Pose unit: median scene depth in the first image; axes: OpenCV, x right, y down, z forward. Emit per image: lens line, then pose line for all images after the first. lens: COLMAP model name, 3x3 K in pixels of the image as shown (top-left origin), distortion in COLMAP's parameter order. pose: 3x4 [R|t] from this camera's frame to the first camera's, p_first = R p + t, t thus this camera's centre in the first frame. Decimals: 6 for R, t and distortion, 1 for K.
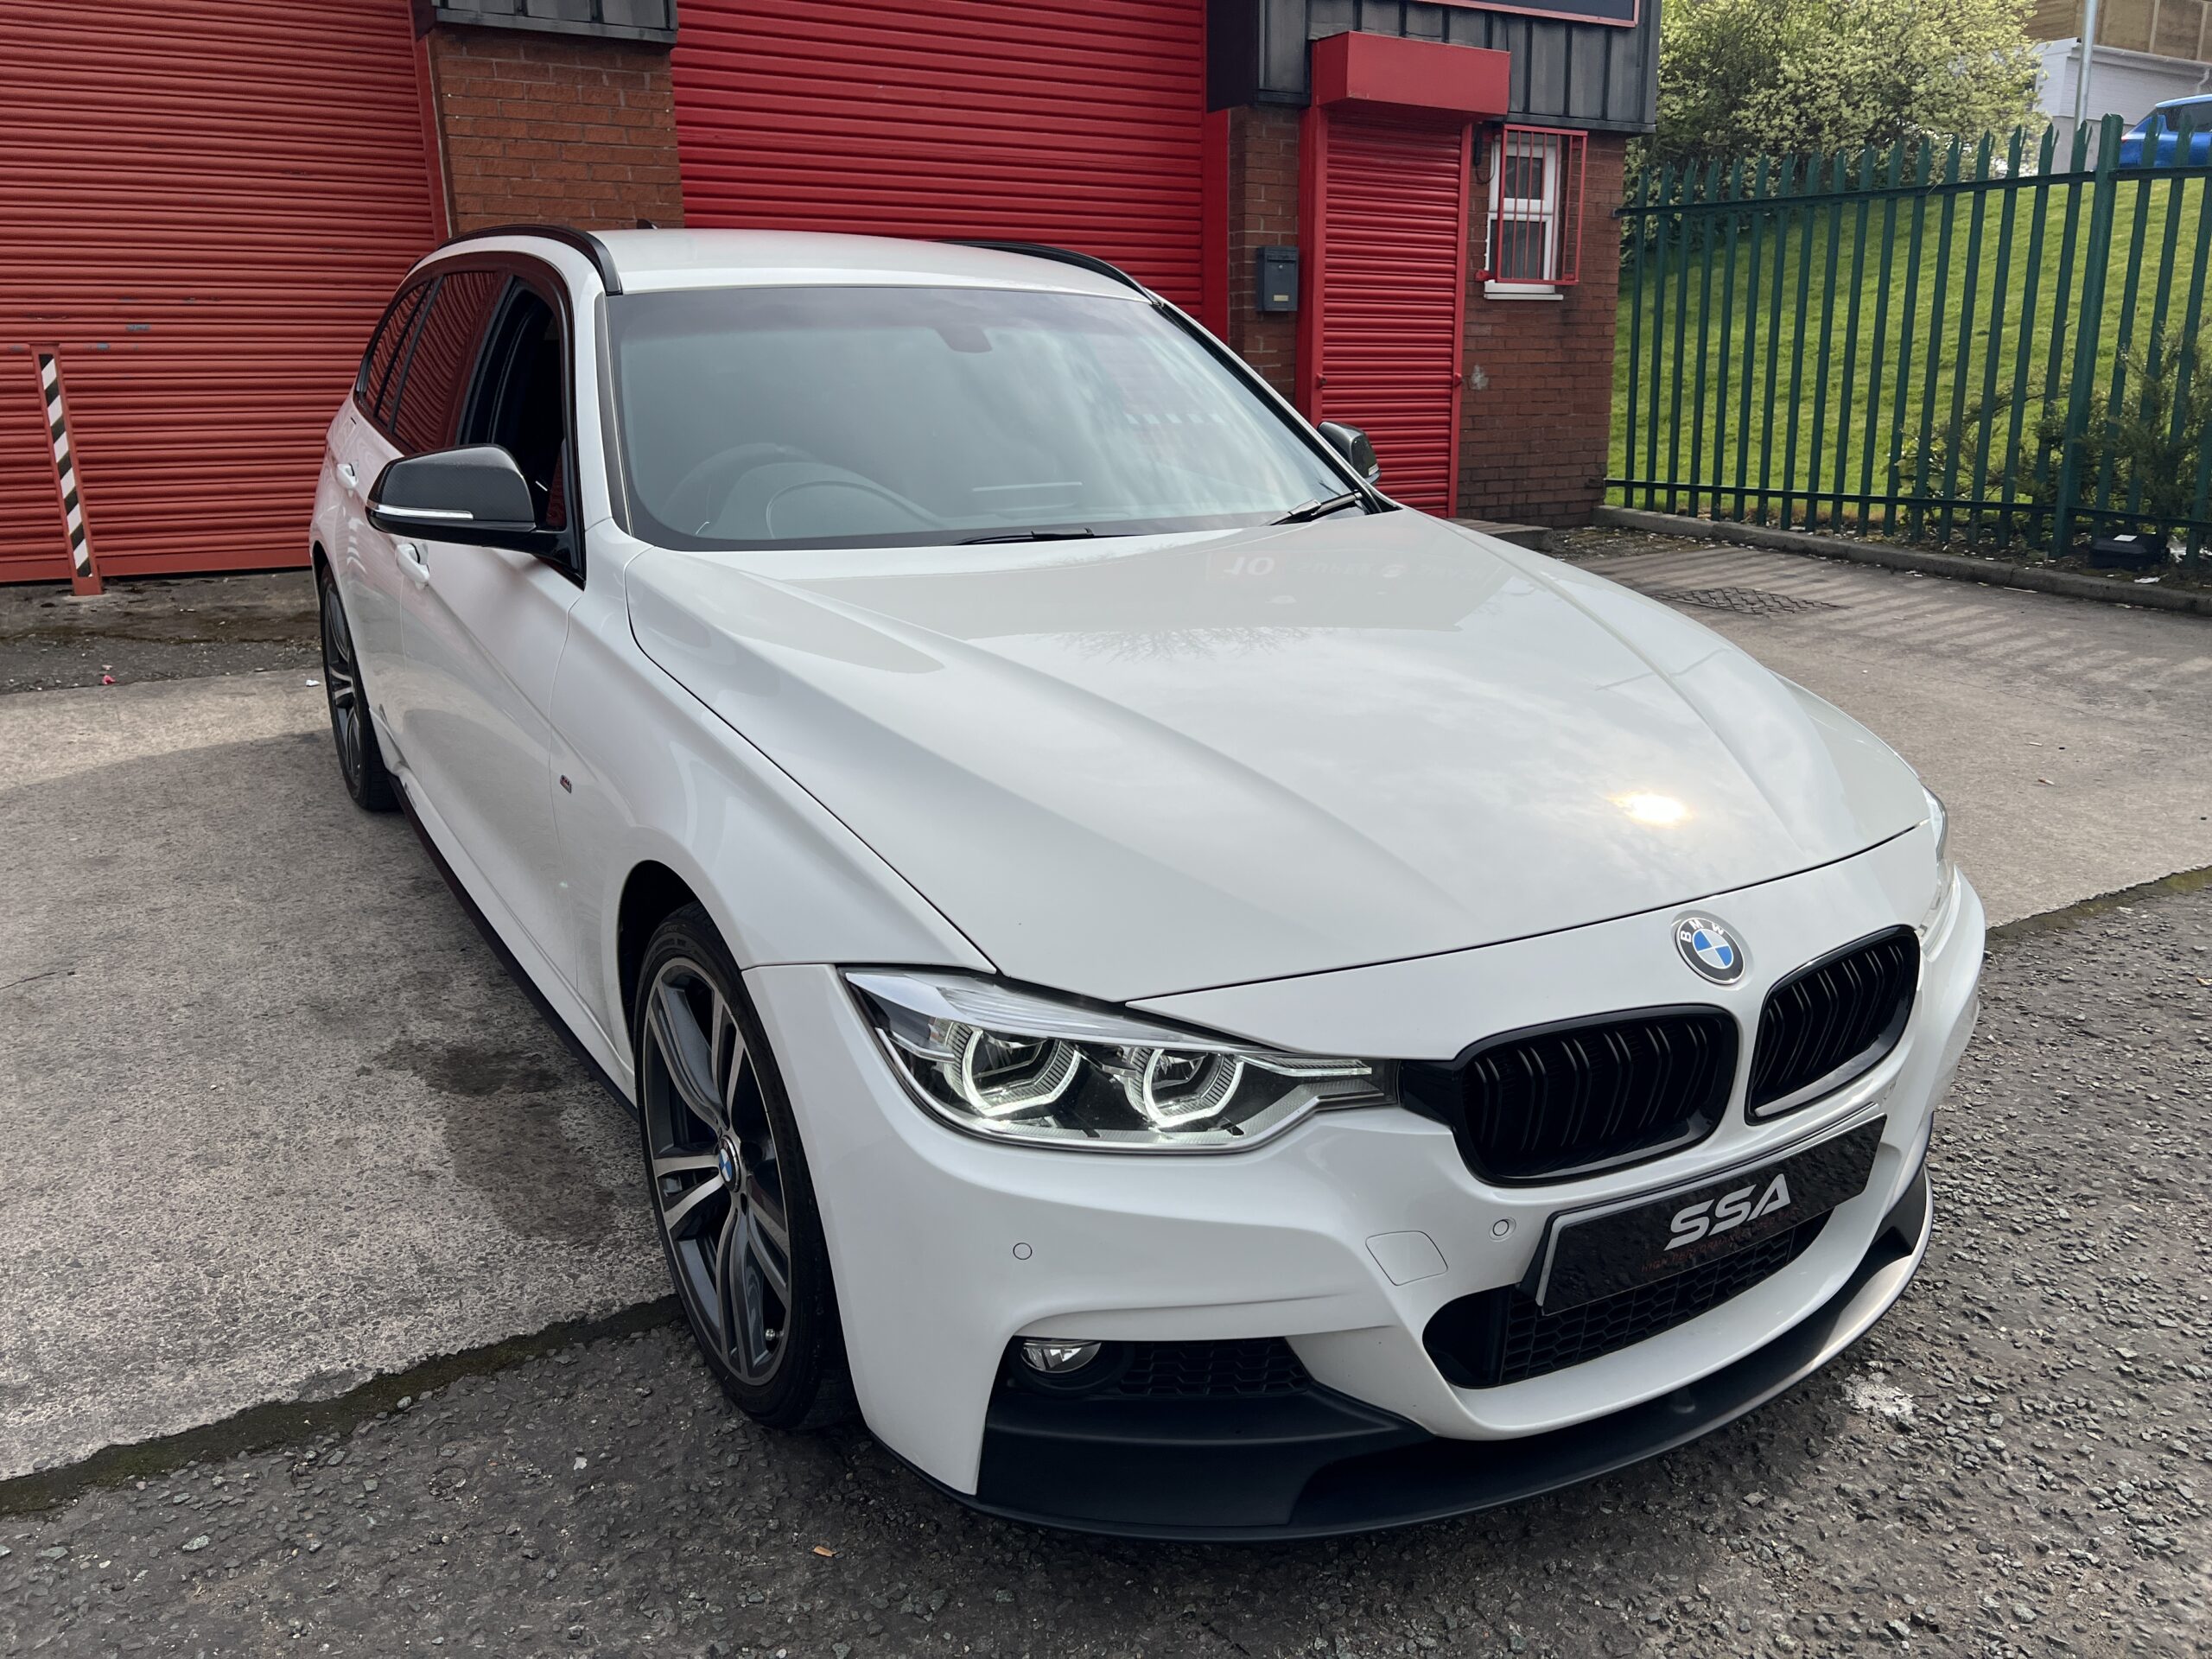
lens RADIAL K [[1673.1, 0, 1116.1], [0, 1673.1, 841.3], [0, 0, 1]] dist [0.040180, -0.046997]
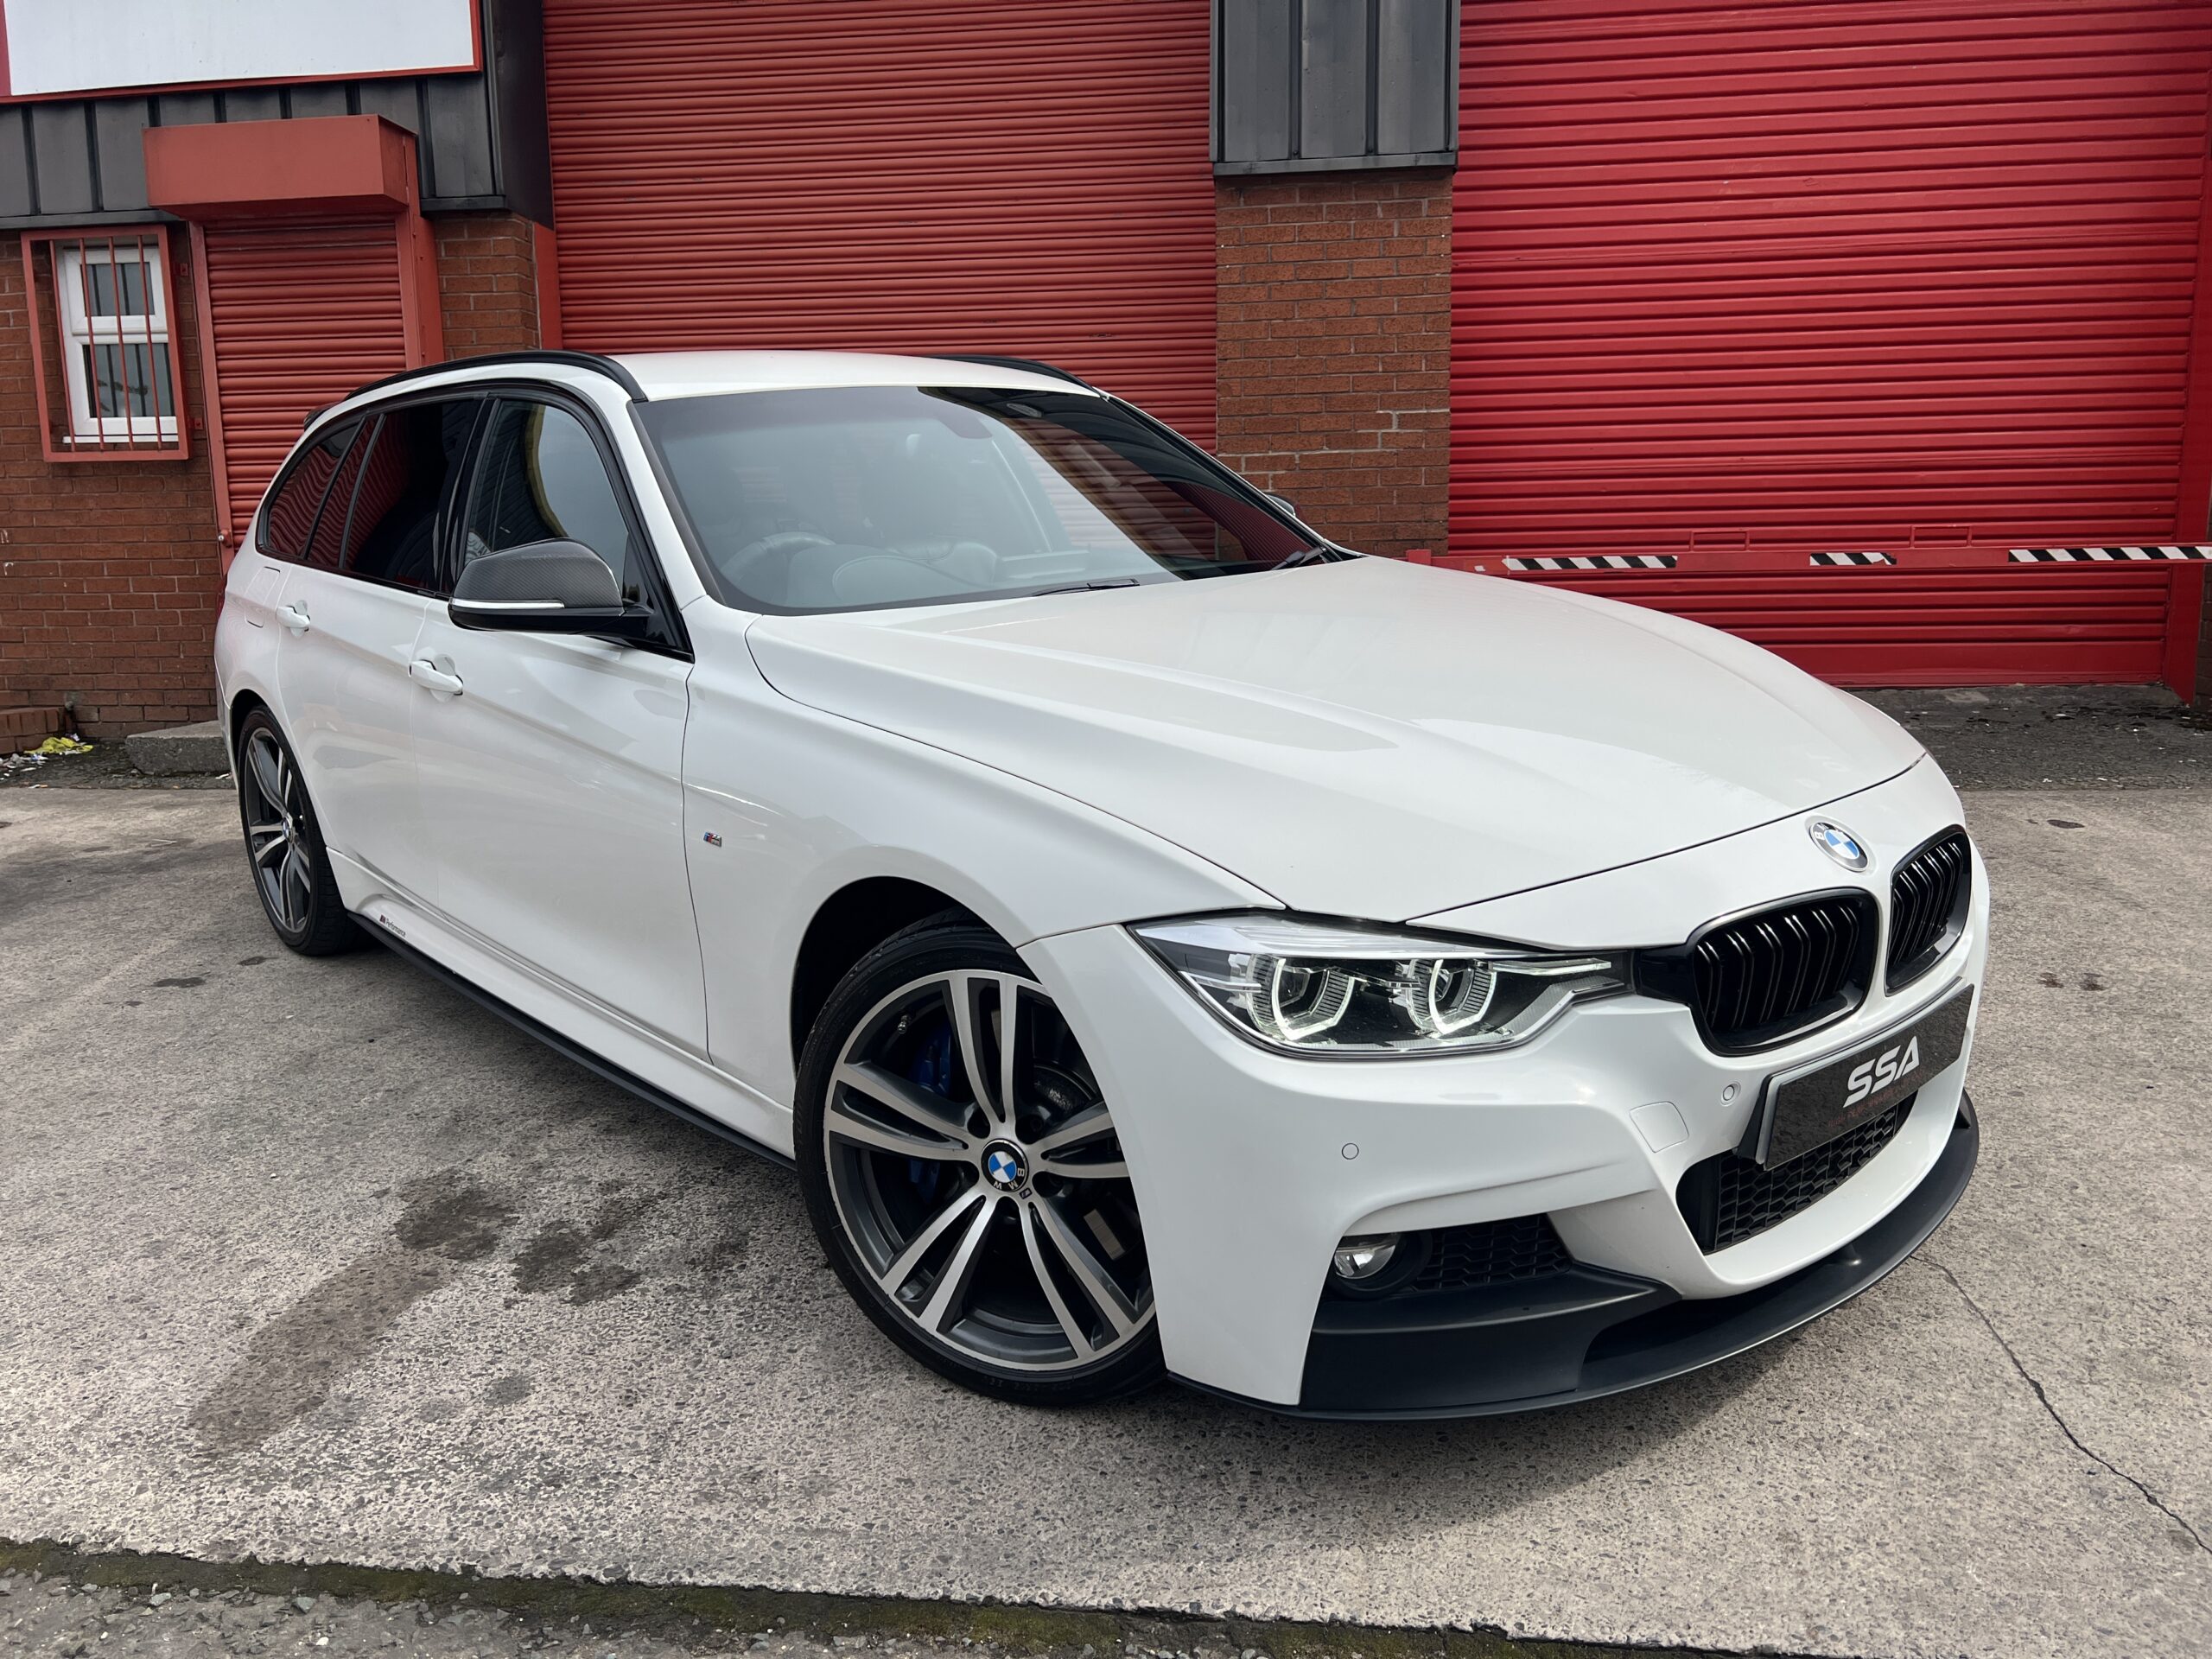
lens RADIAL K [[1673.1, 0, 1092.7], [0, 1673.1, 842.8], [0, 0, 1]] dist [0.040180, -0.046997]
pose [[0.790238, 0.098867, -0.604772, 0.178918], [-0.152684, 0.987542, -0.038067, -0.035532], [0.593474, 0.122421, 0.795488, 0.183009]]
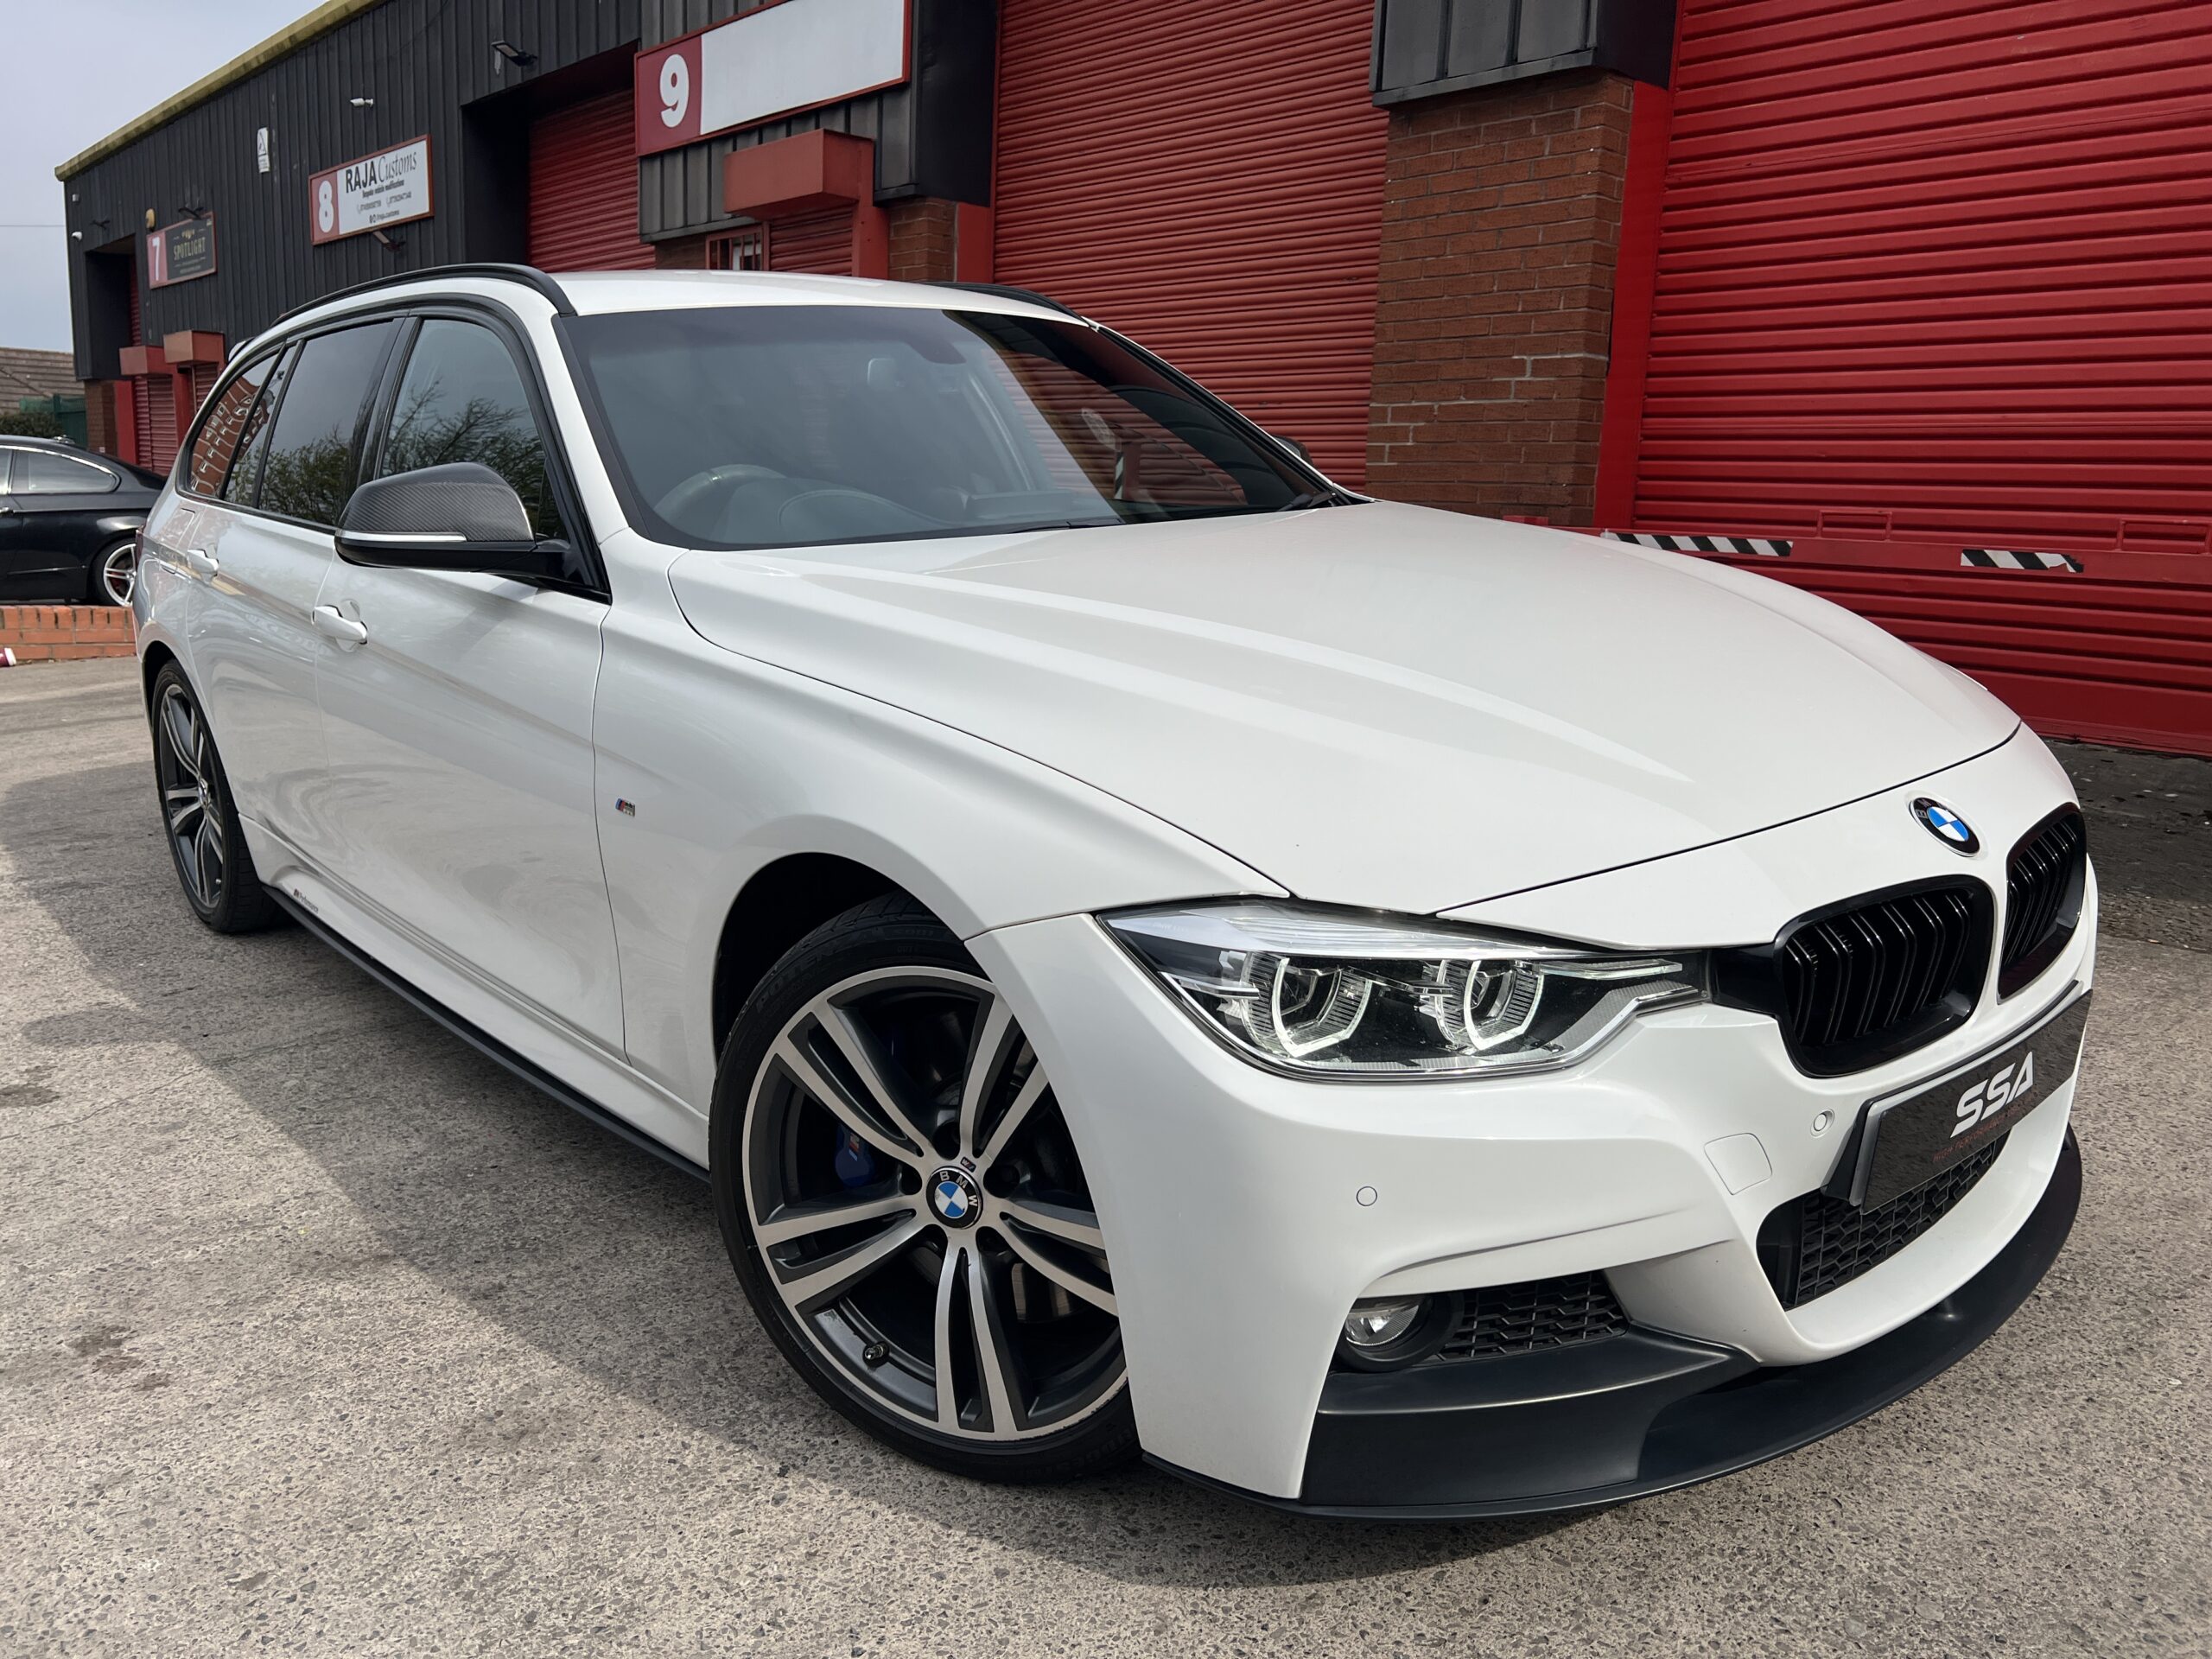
lens RADIAL K [[1673.1, 0, 1095.6], [0, 1673.1, 813.7], [0, 0, 1]] dist [0.040180, -0.046997]
pose [[0.175063, 0.203610, -0.963274, 0.526162], [-0.291411, 0.945260, 0.146842, -0.185659], [0.940443, 0.255002, 0.224814, 0.682157]]
